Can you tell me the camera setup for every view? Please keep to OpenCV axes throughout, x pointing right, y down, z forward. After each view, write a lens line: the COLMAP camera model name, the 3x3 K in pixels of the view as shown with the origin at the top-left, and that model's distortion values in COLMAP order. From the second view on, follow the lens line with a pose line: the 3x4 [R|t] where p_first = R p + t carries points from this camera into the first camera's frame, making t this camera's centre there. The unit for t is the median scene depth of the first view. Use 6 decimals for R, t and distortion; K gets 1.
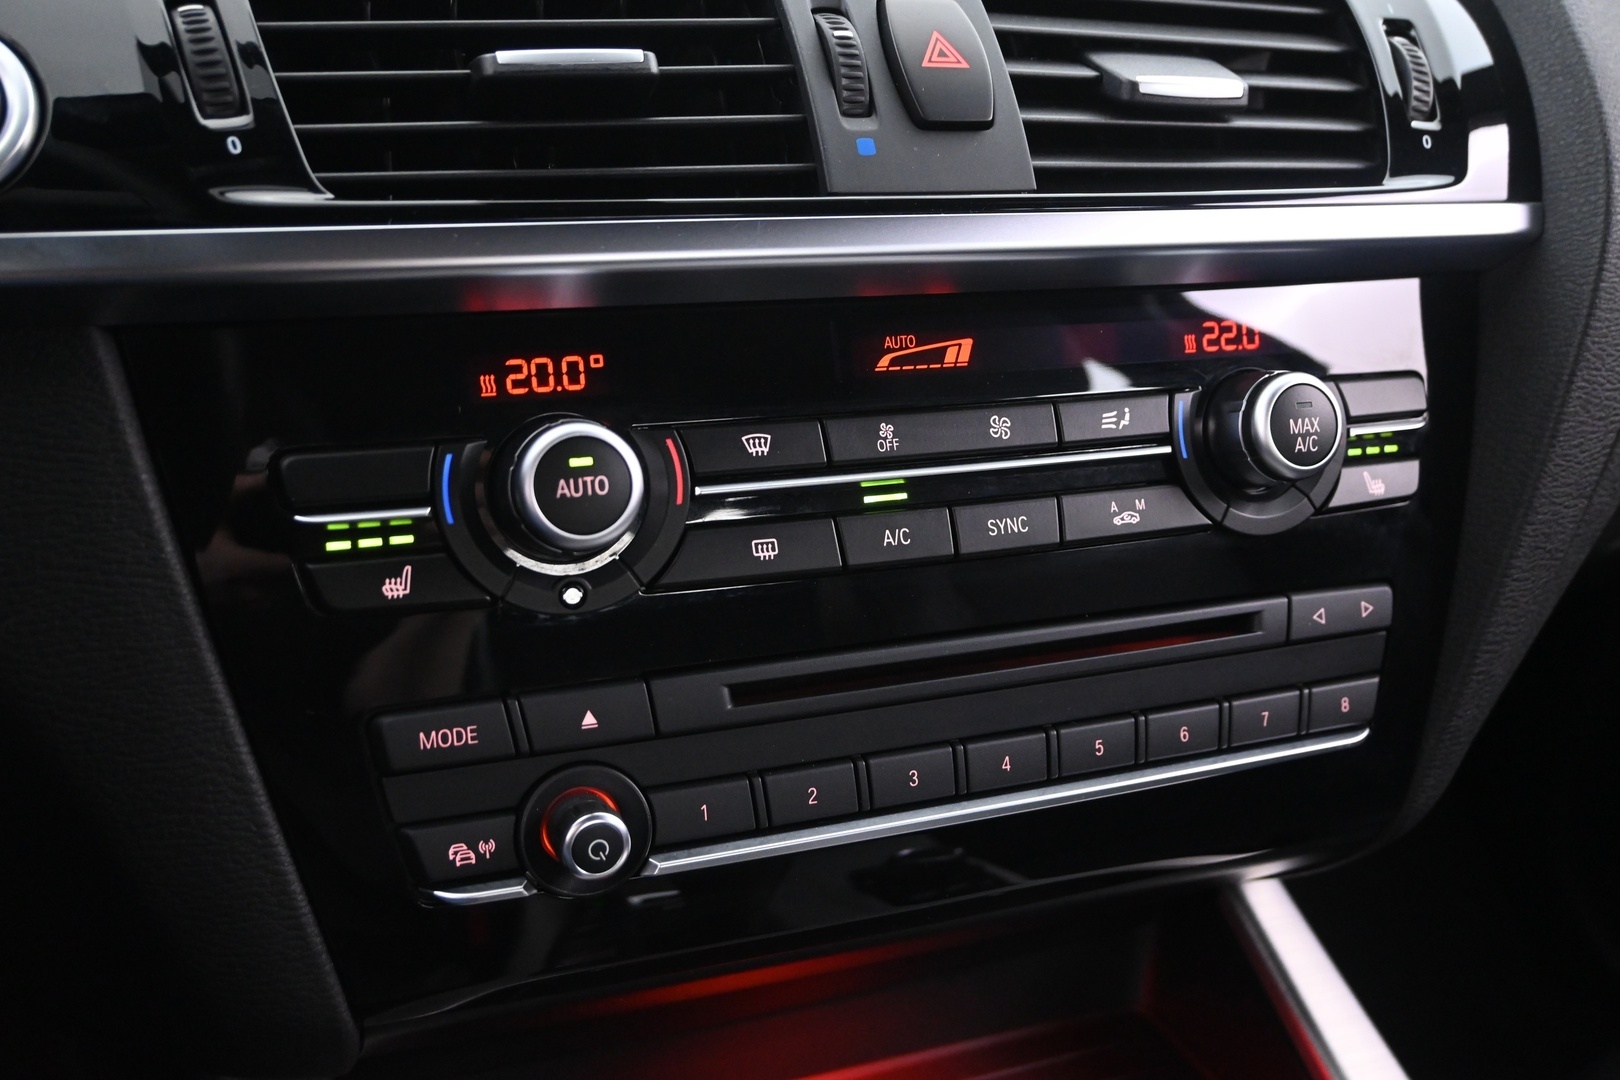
lens RADIAL K [[1577.4, 0, 808.3], [0, 1577.4, 543.5], [0, 0, 1]] dist [0.013553, 0.000000]
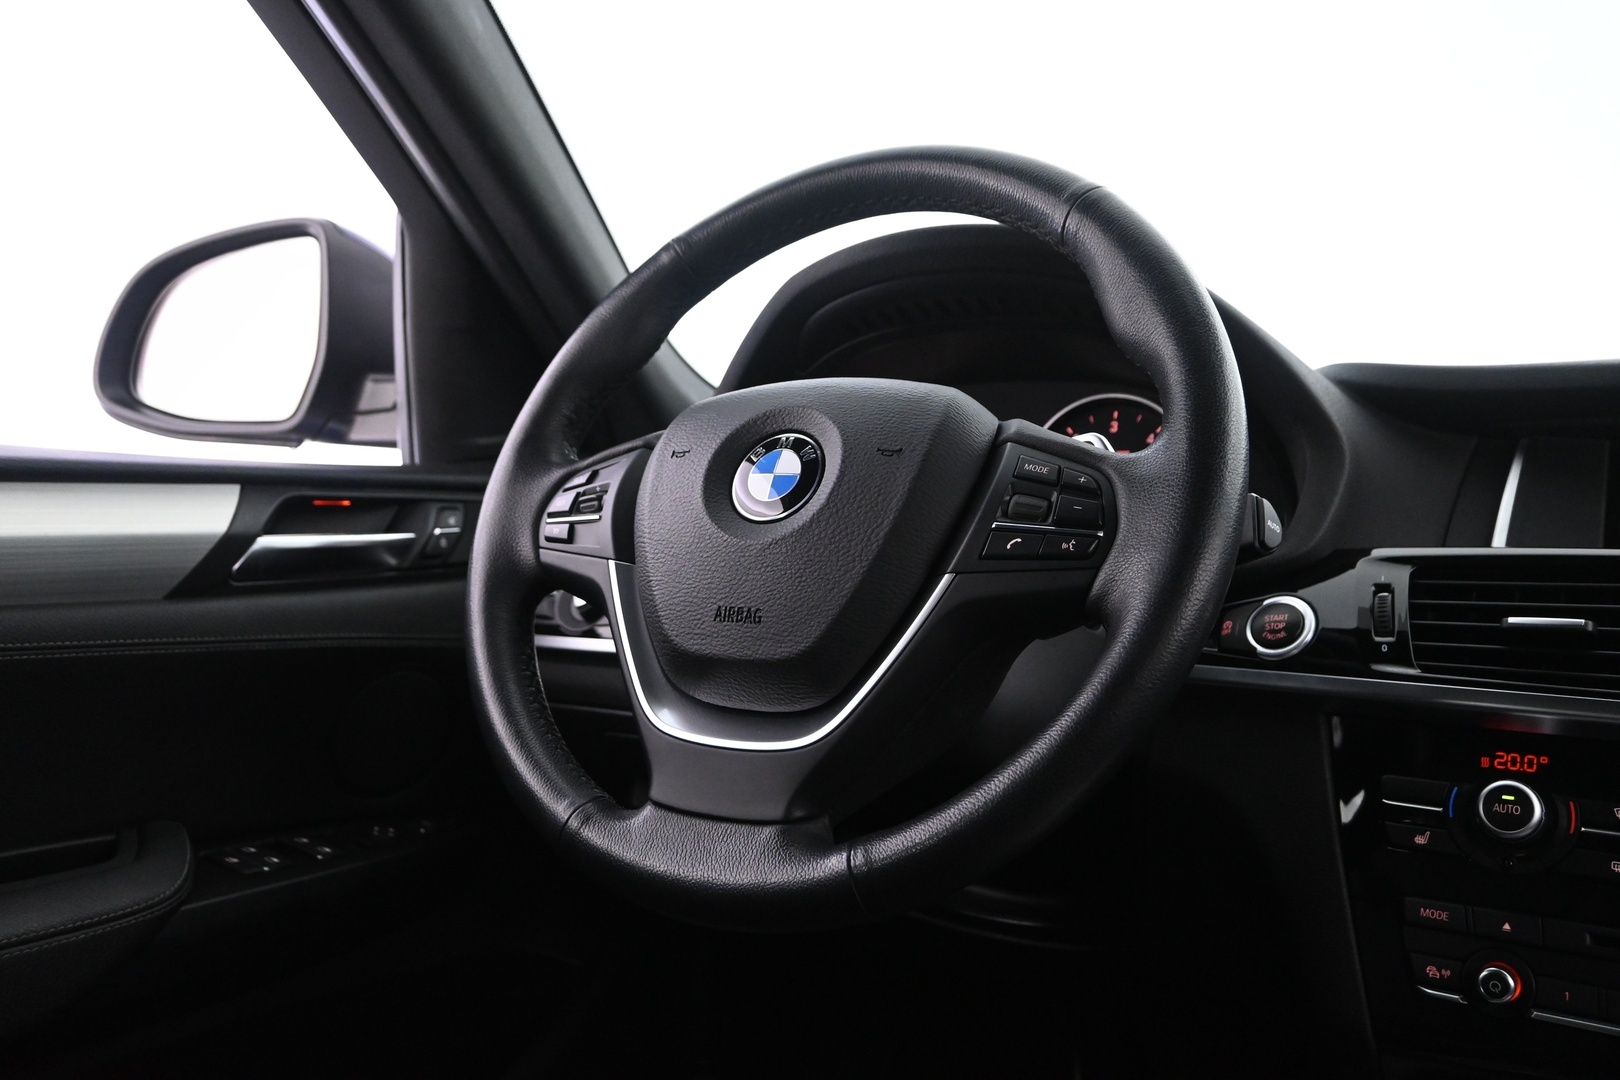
lens RADIAL K [[1359.9, 0, 809.0], [0, 1359.9, 539.1], [0, 0, 1]] dist [0.007779, 0.005856]
pose [[0.564497, 0.002912, -0.825430, 0.835076], [-0.271258, 0.945109, -0.182174, 0.208676], [0.779591, 0.326742, 0.534301, -0.852571]]
